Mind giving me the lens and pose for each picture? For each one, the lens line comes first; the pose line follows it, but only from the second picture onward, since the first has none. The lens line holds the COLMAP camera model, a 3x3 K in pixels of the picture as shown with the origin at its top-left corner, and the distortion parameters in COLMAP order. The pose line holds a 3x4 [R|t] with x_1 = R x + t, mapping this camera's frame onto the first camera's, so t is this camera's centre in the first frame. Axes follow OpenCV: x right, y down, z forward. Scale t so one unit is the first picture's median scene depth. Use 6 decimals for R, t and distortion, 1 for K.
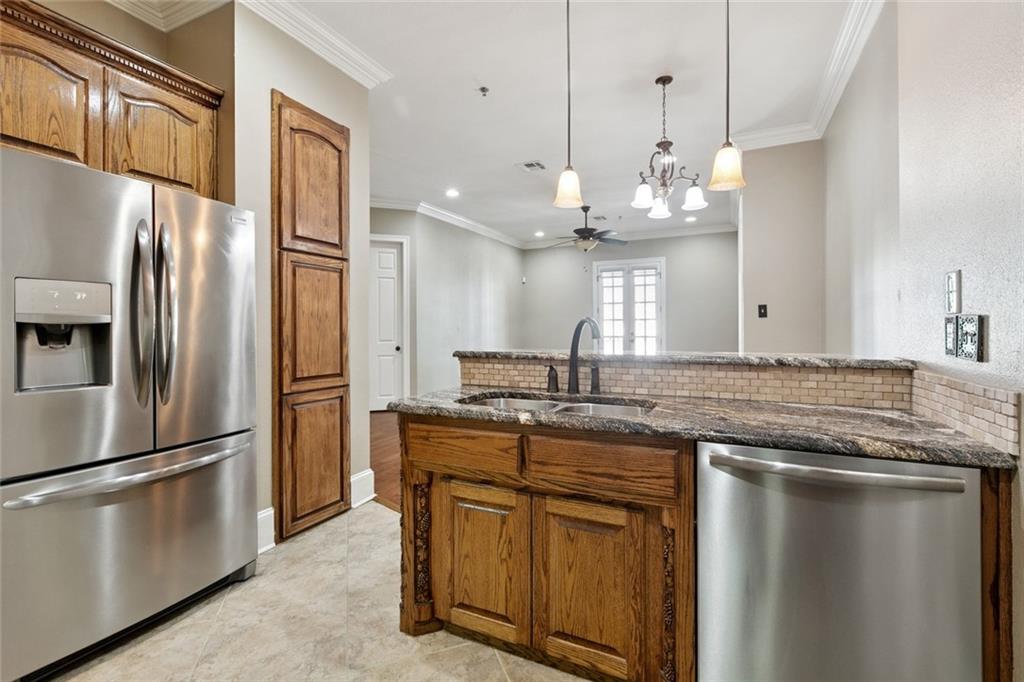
lens RADIAL K [[460.9, 0, 511.9], [0, 460.9, 329.4], [0, 0, 1]] dist [0.003817, 0.000561]
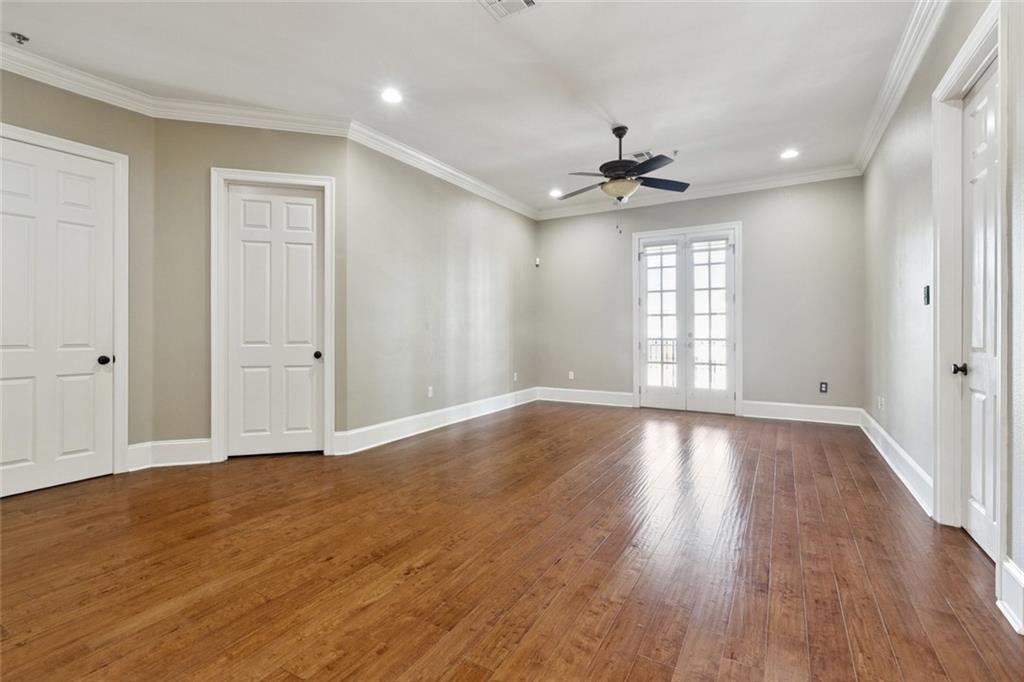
lens RADIAL K [[460.9, 0, 511.9], [0, 460.9, 329.4], [0, 0, 1]] dist [0.003817, 0.000561]
pose [[0.996238, 0.003662, -0.086587, 0.056734], [-0.004299, 0.999965, -0.007167, 0.007528], [0.086558, 0.007512, 0.996219, 0.299188]]
